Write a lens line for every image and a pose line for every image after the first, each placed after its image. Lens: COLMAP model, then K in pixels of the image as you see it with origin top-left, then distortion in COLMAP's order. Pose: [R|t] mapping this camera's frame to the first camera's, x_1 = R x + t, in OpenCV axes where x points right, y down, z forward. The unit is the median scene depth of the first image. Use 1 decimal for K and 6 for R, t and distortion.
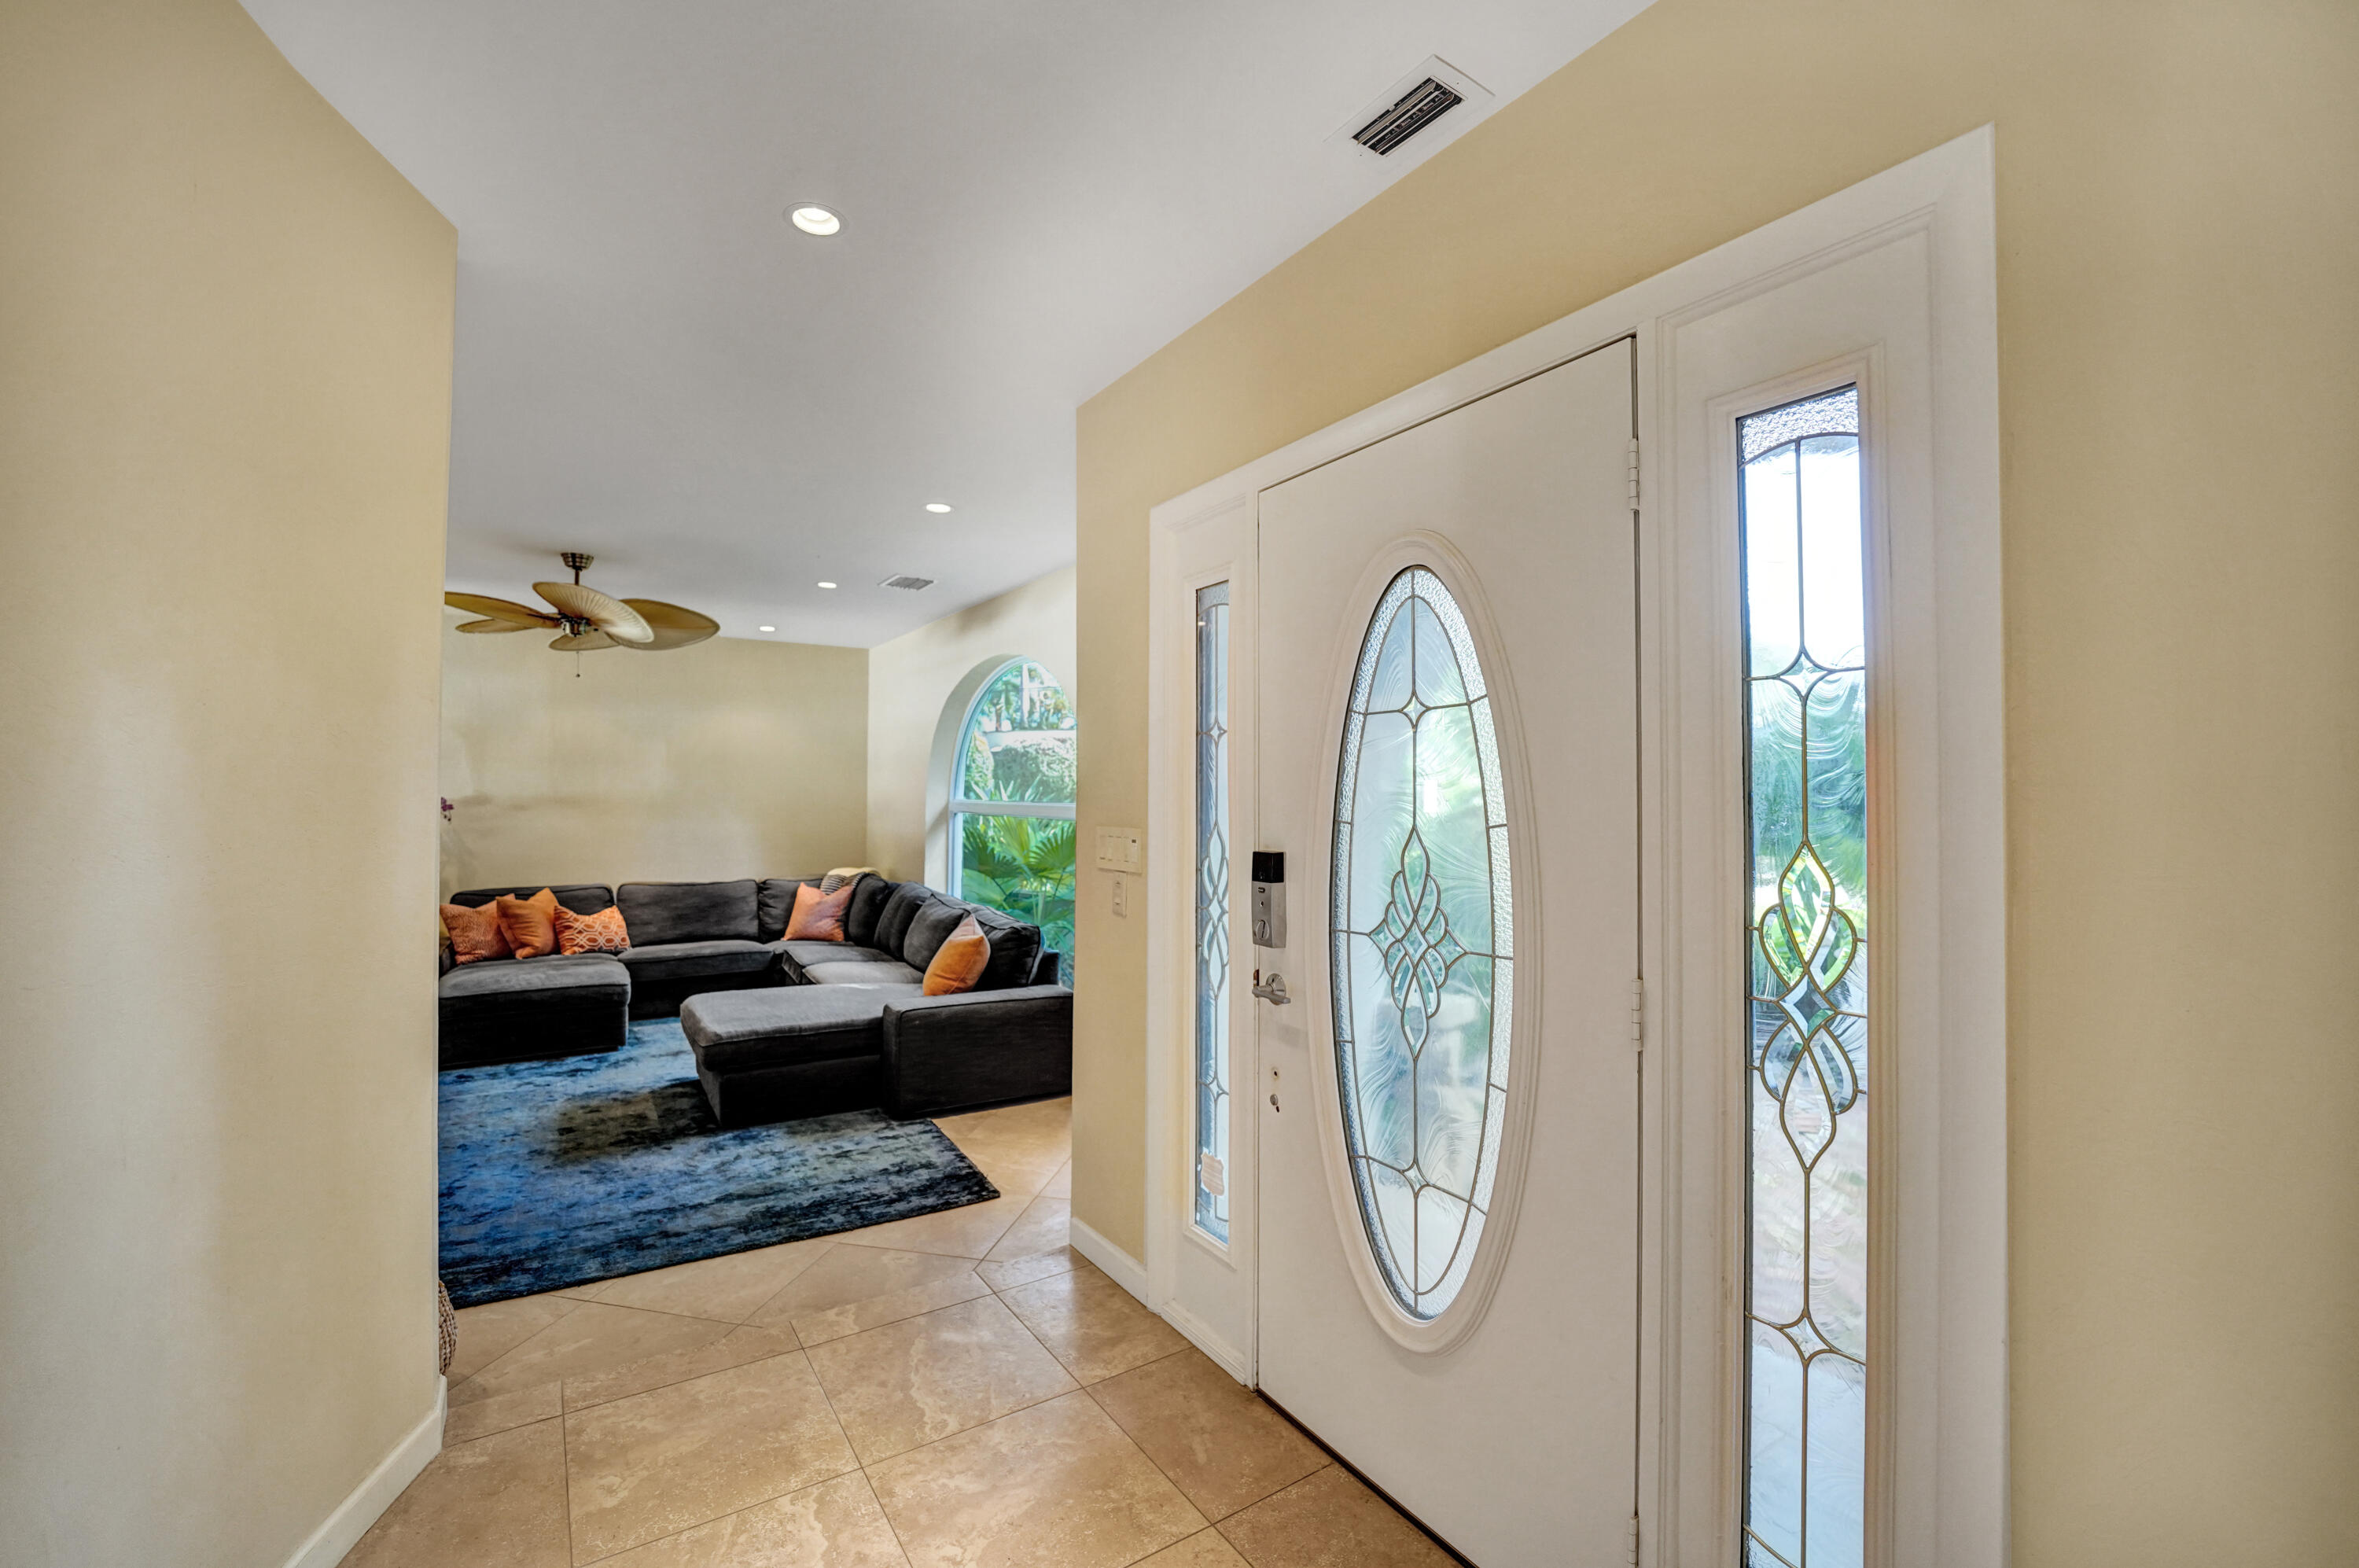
lens RADIAL K [[968.0, 0, 1164.6], [0, 968.0, 788.4], [0, 0, 1]] dist [-0.023636, 0.000223]
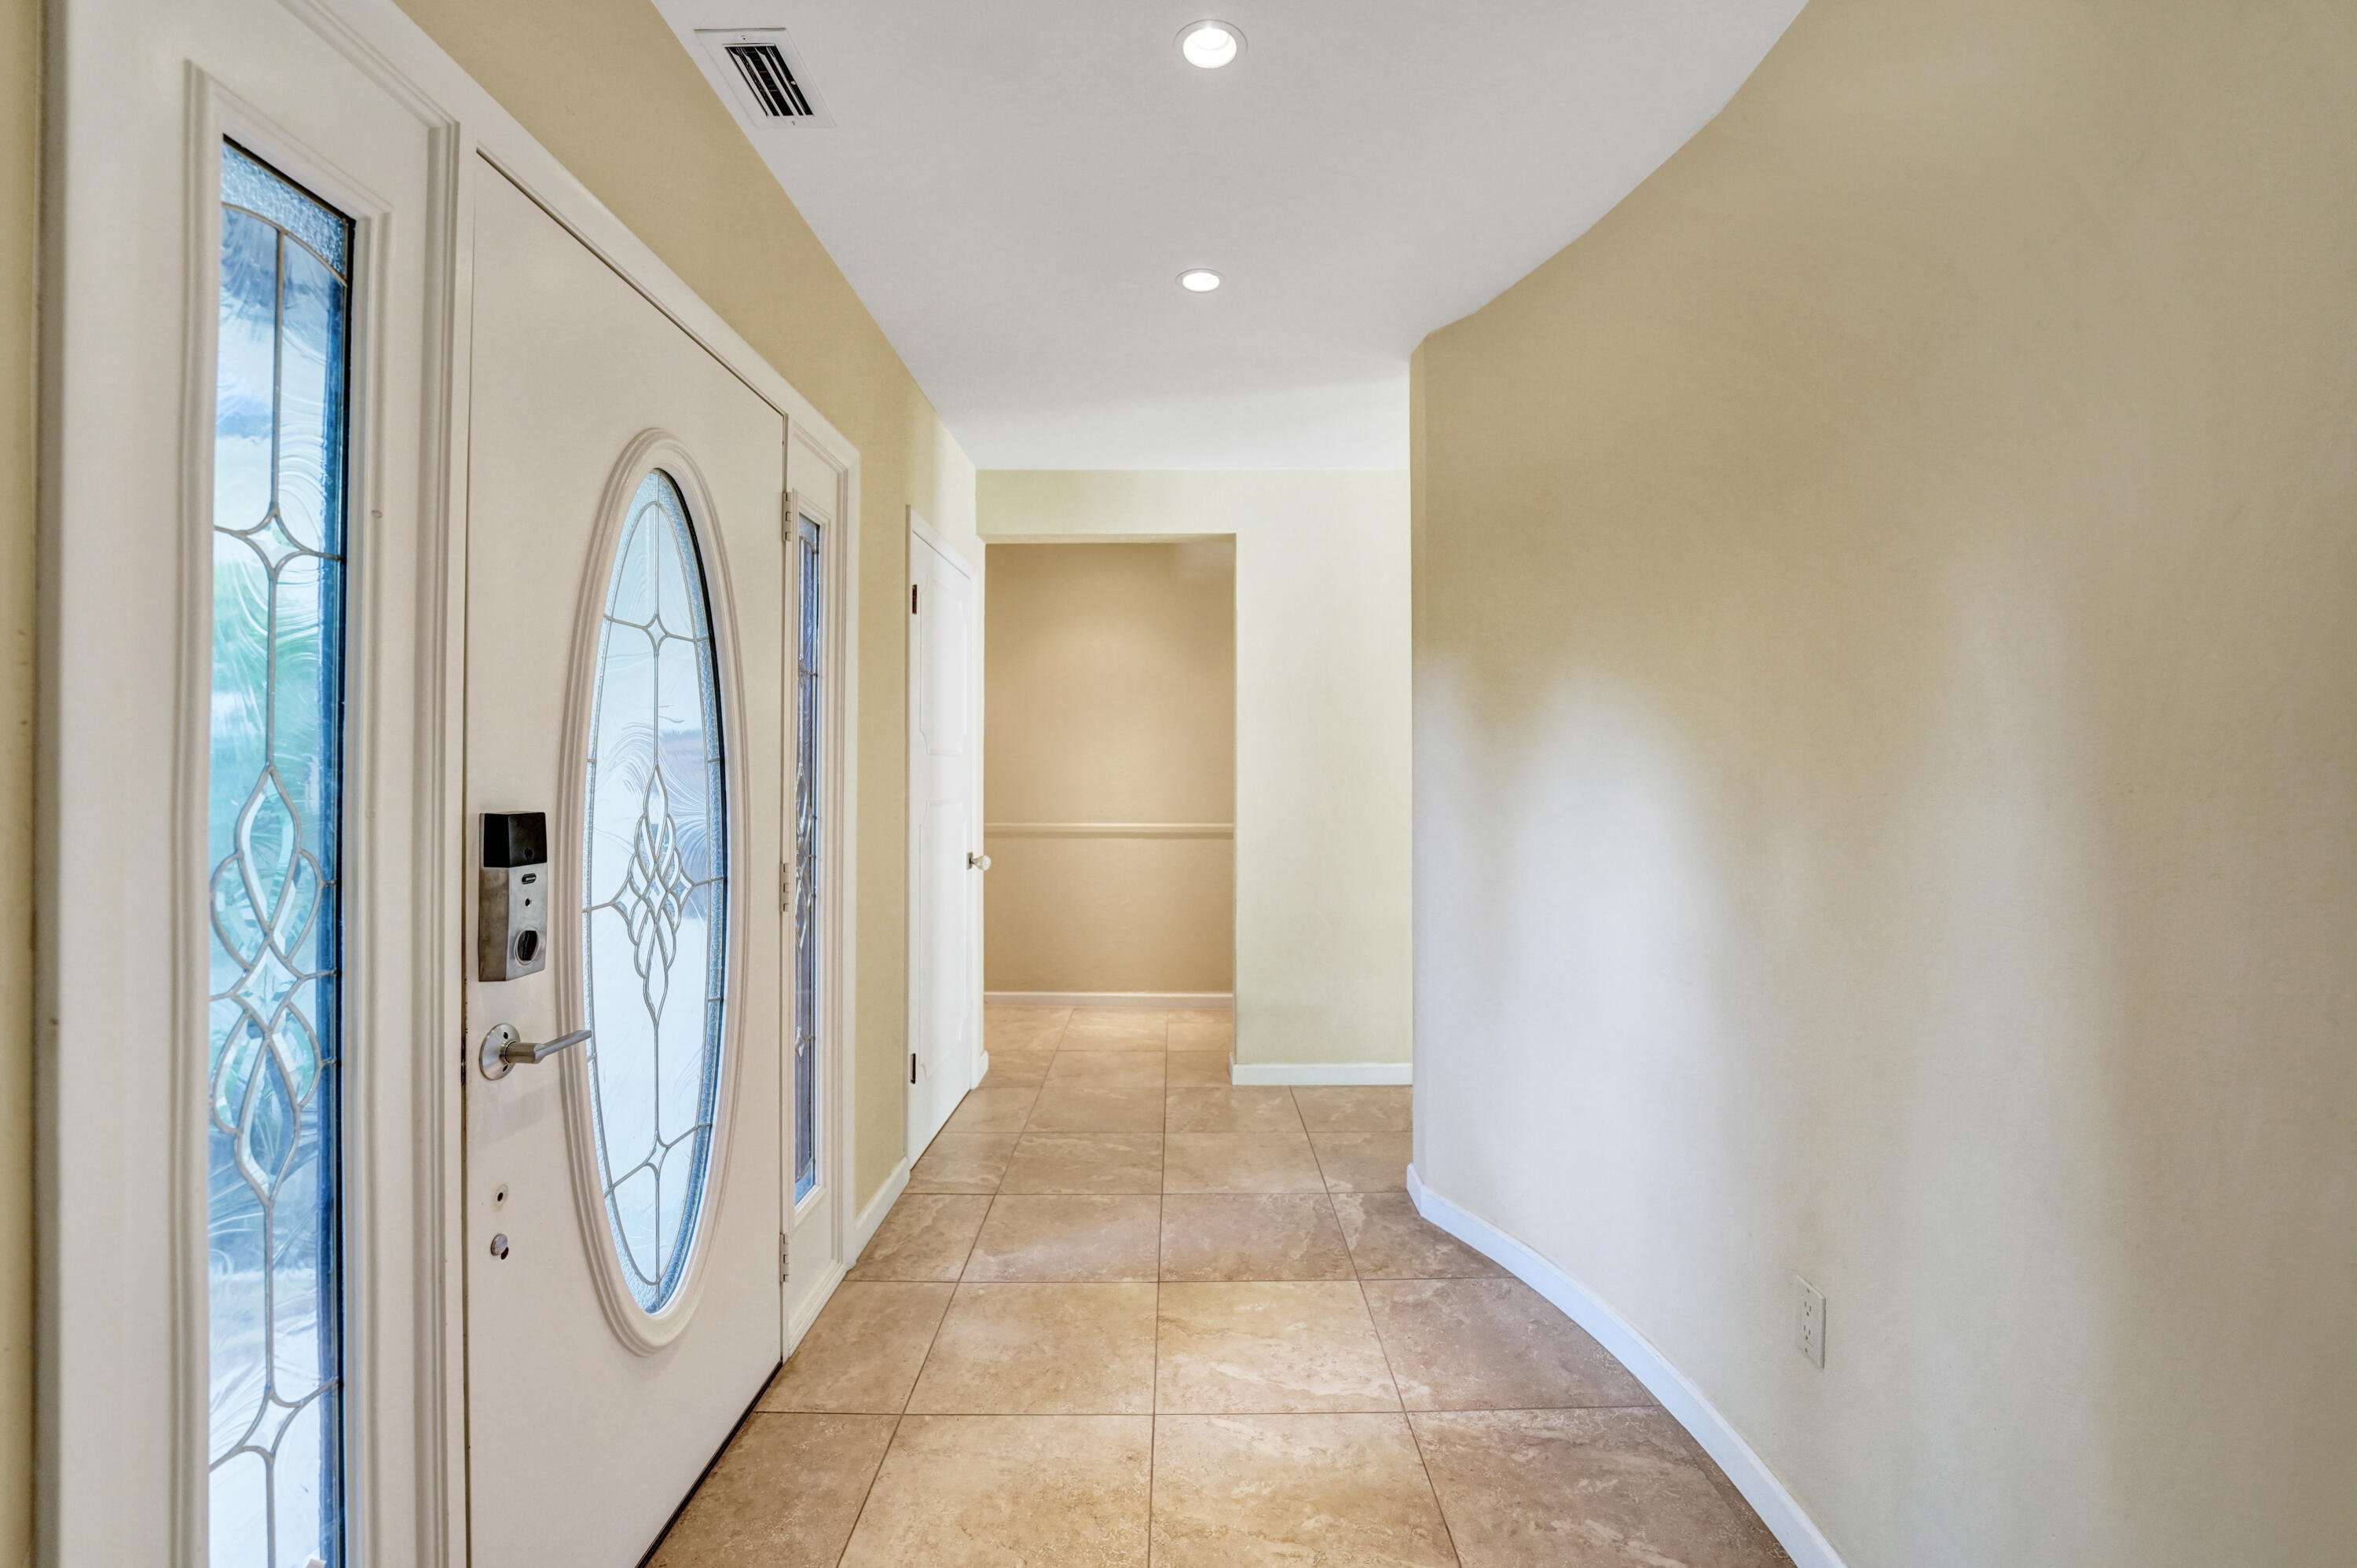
lens RADIAL K [[963.4, 0, 1182.6], [0, 963.4, 768.6], [0, 0, 1]] dist [0.030690, 0.000008]
pose [[-0.841097, -0.001888, 0.540881, -0.291931], [-0.007730, 0.999934, -0.008529, 0.021983], [-0.540829, -0.011355, -0.841056, 0.686684]]
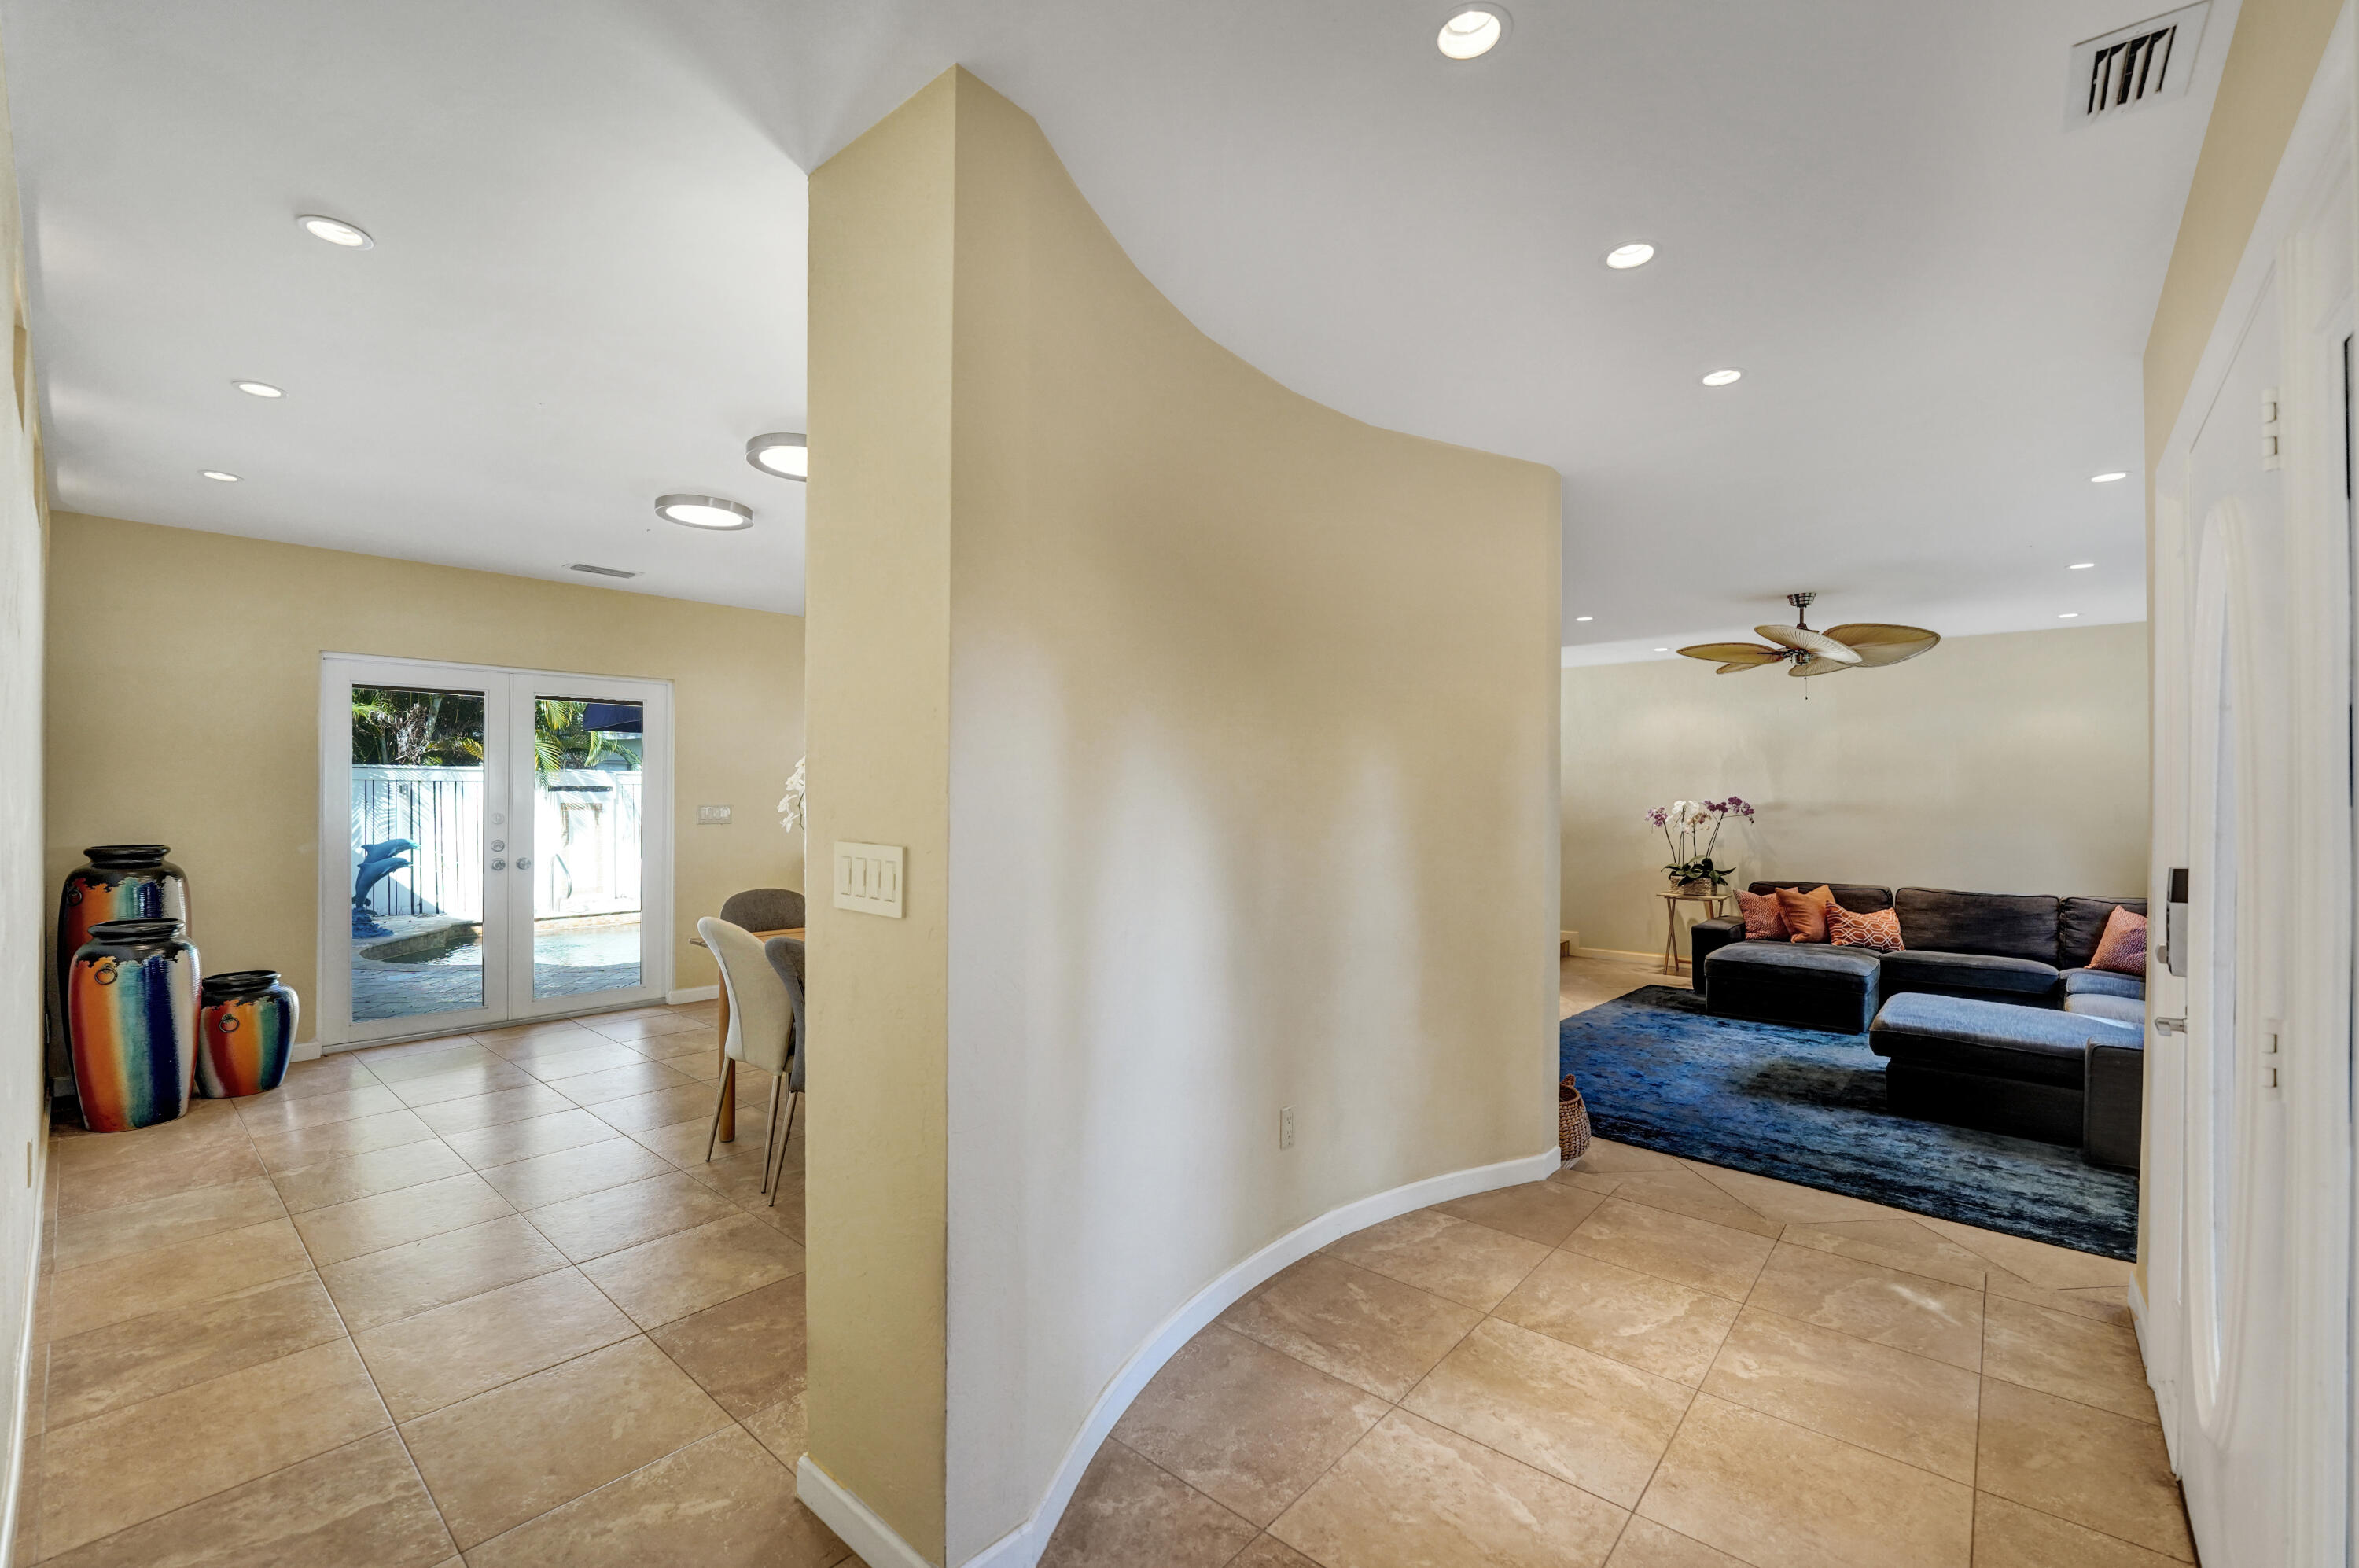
lens RADIAL K [[975.2, 0, 1178.6], [0, 975.2, 793.1], [0, 0, 1]] dist [-0.022127, -0.000354]
pose [[0.275399, -0.004804, -0.961318, 0.375343], [0.002132, 0.999988, -0.004386, -0.000451], [0.961328, -0.000842, 0.275406, -0.065836]]
